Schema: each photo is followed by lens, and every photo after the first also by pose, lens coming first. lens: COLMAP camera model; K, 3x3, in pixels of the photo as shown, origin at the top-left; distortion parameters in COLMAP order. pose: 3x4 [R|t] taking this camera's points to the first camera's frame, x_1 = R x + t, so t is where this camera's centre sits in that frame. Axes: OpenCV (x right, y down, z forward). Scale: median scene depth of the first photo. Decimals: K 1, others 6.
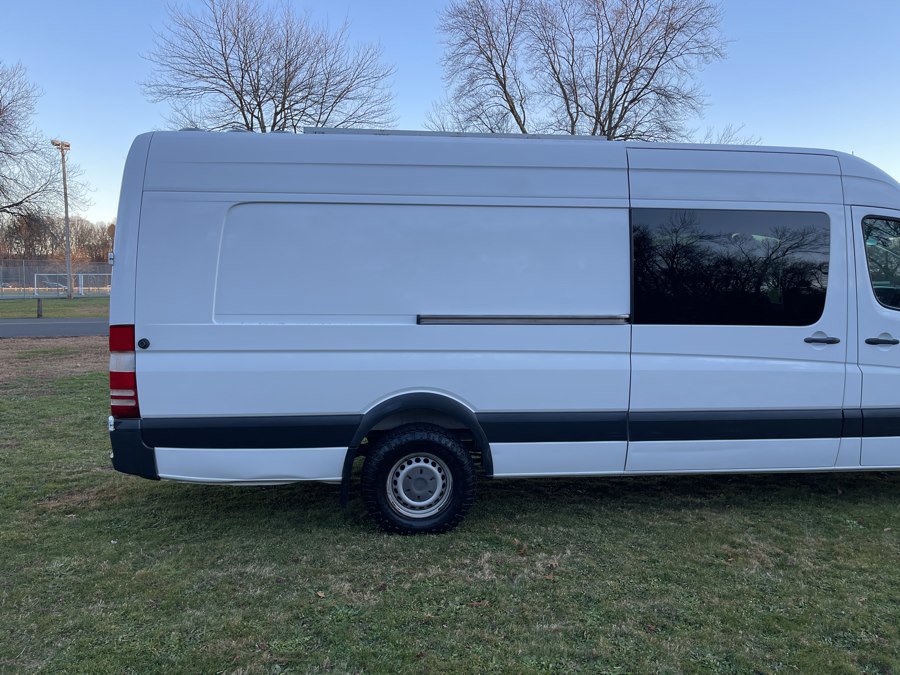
lens RADIAL K [[679.7, 0, 451.9], [0, 679.7, 337.8], [0, 0, 1]] dist [0.083782, -0.115840]
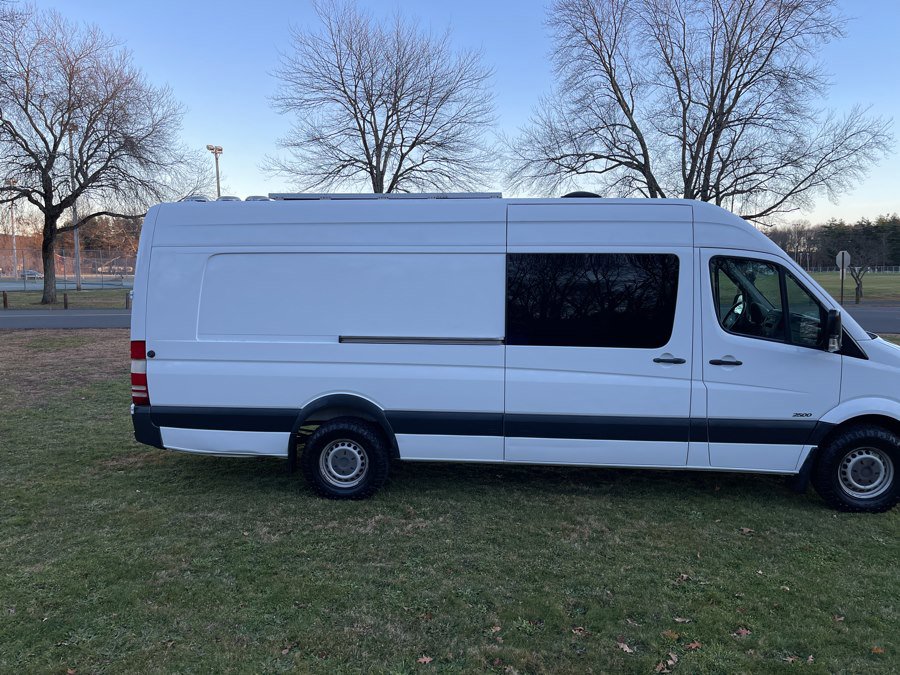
lens RADIAL K [[679.7, 0, 450.2], [0, 679.7, 336.5], [0, 0, 1]] dist [0.083782, -0.115840]
pose [[0.979773, 0.016175, -0.199458, 0.413810], [-0.012057, 0.999689, 0.021845, -0.062121], [0.199749, -0.018998, 0.979663, -0.256900]]
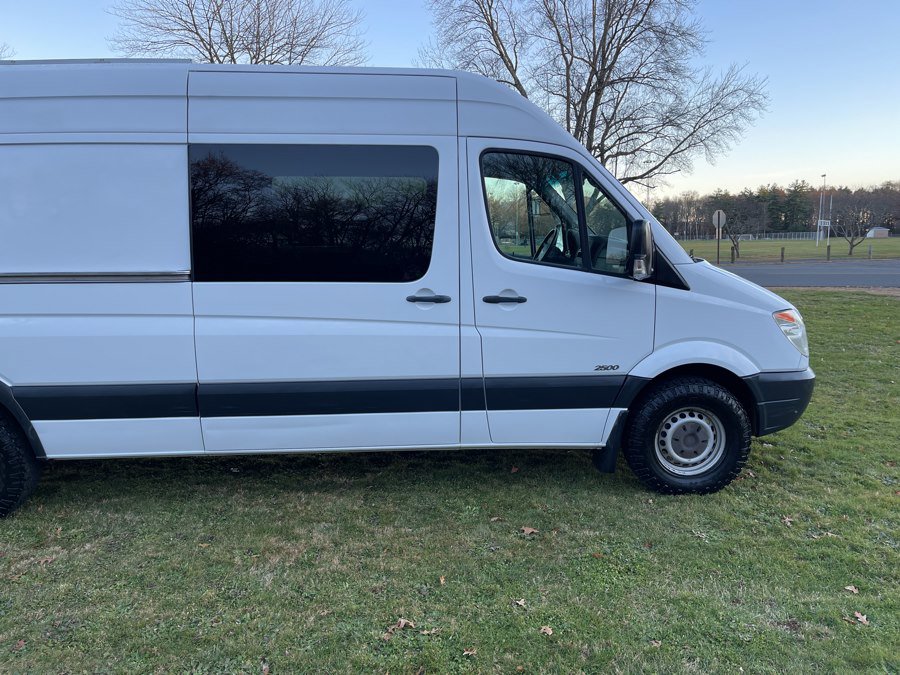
lens RADIAL K [[679.7, 0, 452.3], [0, 679.7, 335.4], [0, 0, 1]] dist [0.083782, -0.115840]
pose [[0.997743, -0.006214, -0.066863, 0.644193], [0.010208, 0.998173, 0.059552, -0.001140], [0.066370, -0.060100, 0.995983, 0.164014]]
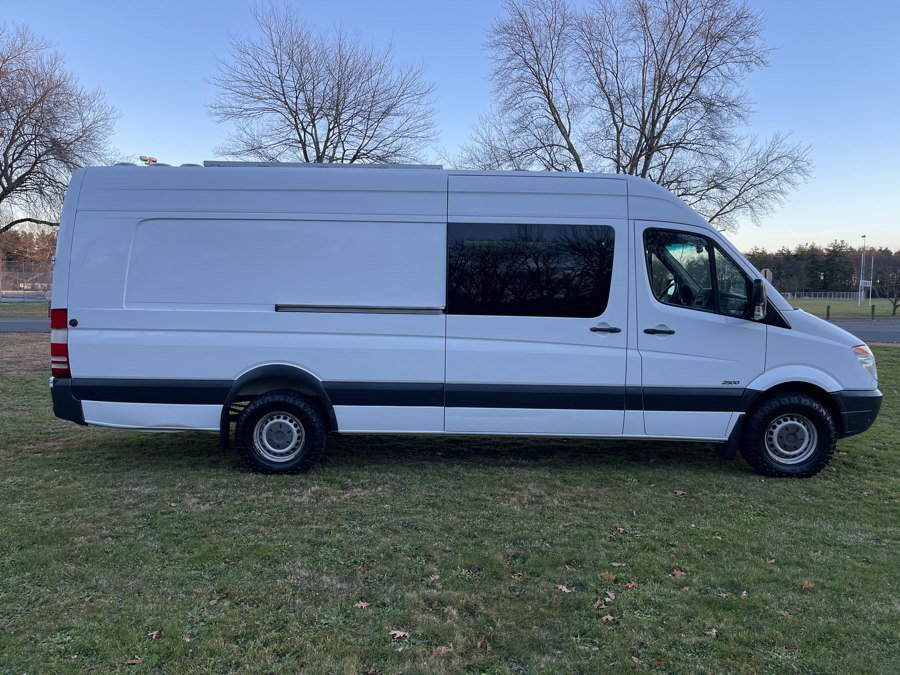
lens RADIAL K [[679.7, 0, 450.9], [0, 679.7, 334.2], [0, 0, 1]] dist [0.083782, -0.115840]
pose [[0.993415, 0.015132, -0.113571, 0.415228], [-0.016994, 0.999736, -0.015443, 0.036279], [0.113307, 0.017271, 0.993410, -0.249942]]
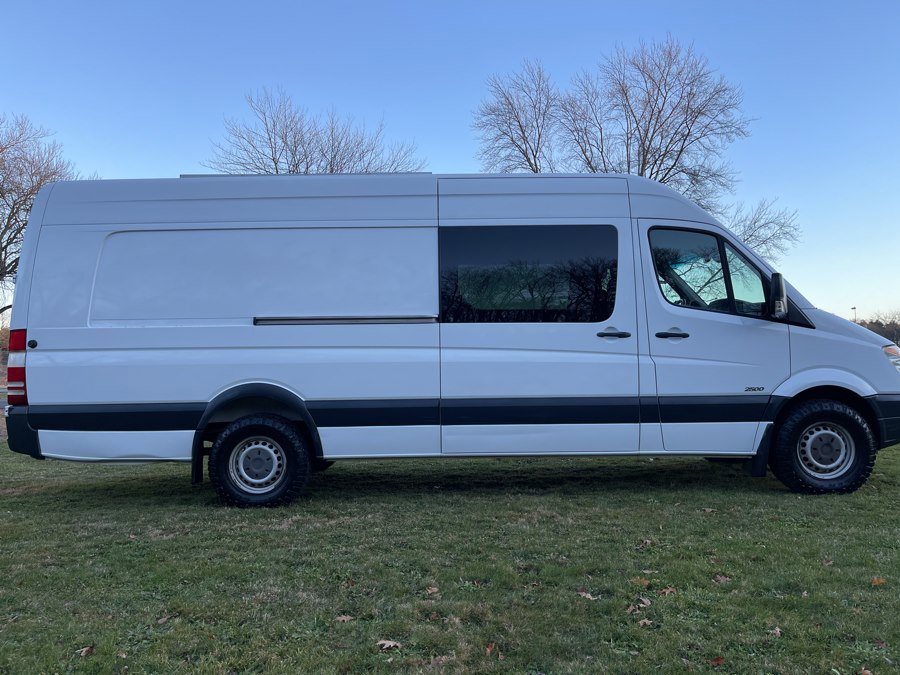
lens RADIAL K [[679.7, 0, 450.3], [0, 679.7, 336.6], [0, 0, 1]] dist [0.083782, -0.115840]
pose [[0.993706, -0.027068, -0.108700, 0.405883], [0.012237, 0.990790, -0.134854, 0.159913], [0.111349, 0.132675, 0.984885, -0.136065]]
